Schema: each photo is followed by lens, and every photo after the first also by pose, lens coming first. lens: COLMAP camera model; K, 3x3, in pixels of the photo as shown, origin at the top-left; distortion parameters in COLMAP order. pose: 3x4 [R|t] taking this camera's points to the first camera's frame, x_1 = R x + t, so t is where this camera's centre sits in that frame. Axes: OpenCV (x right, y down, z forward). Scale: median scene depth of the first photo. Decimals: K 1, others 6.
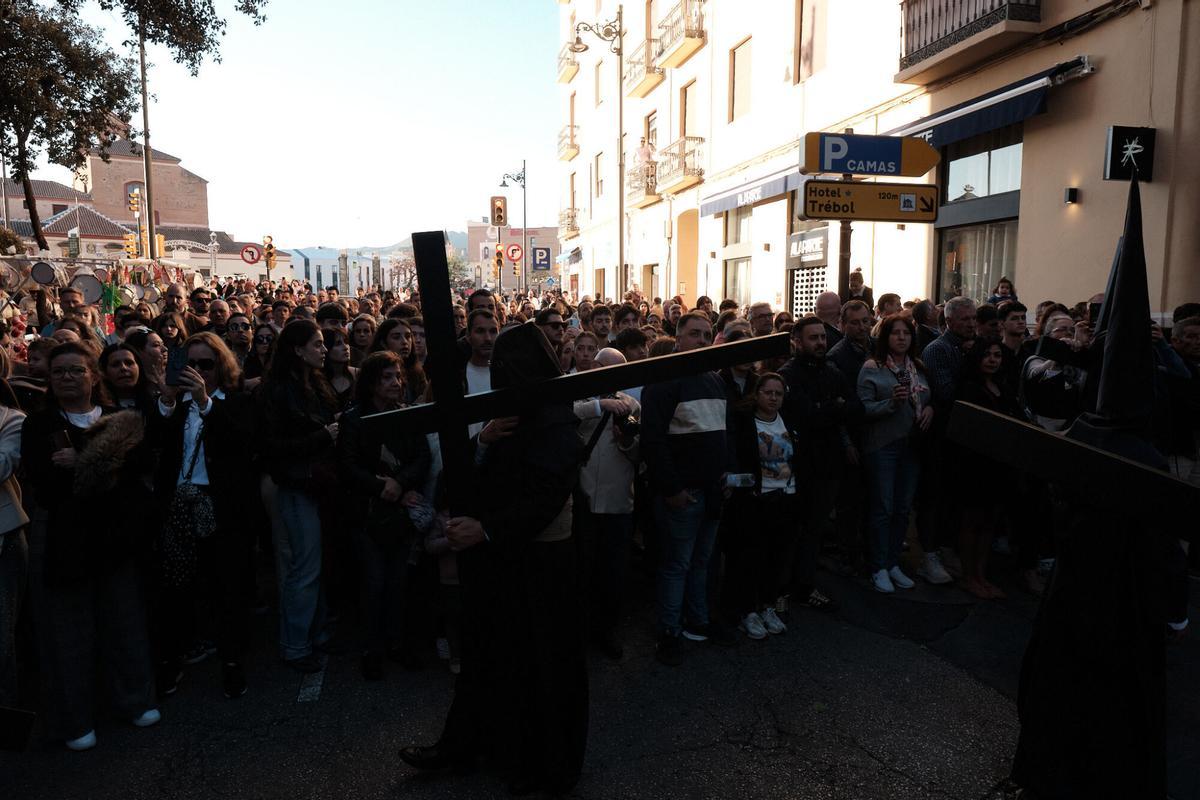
lens RADIAL K [[803.0, 0, 600.0], [0, 803.0, 400.0], [0, 0, 1]] dist [-0.002489, -0.000999]
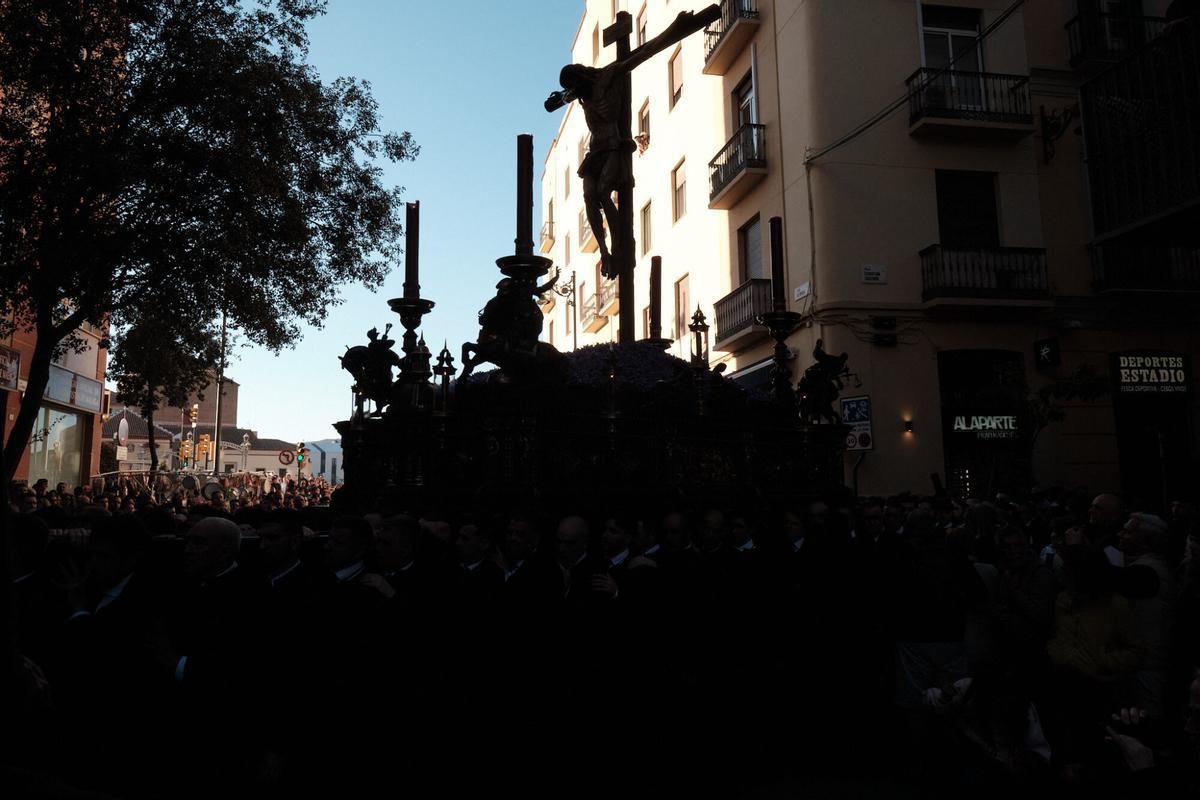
lens RADIAL K [[883.1, 0, 600.0], [0, 883.1, 400.0], [0, 0, 1]] dist [-0.003016, -0.000963]
pose [[0.999166, -0.019554, -0.035842, 0.115855], [0.011193, 0.975410, -0.220115, 0.044491], [0.039265, 0.219530, 0.974815, -0.386831]]
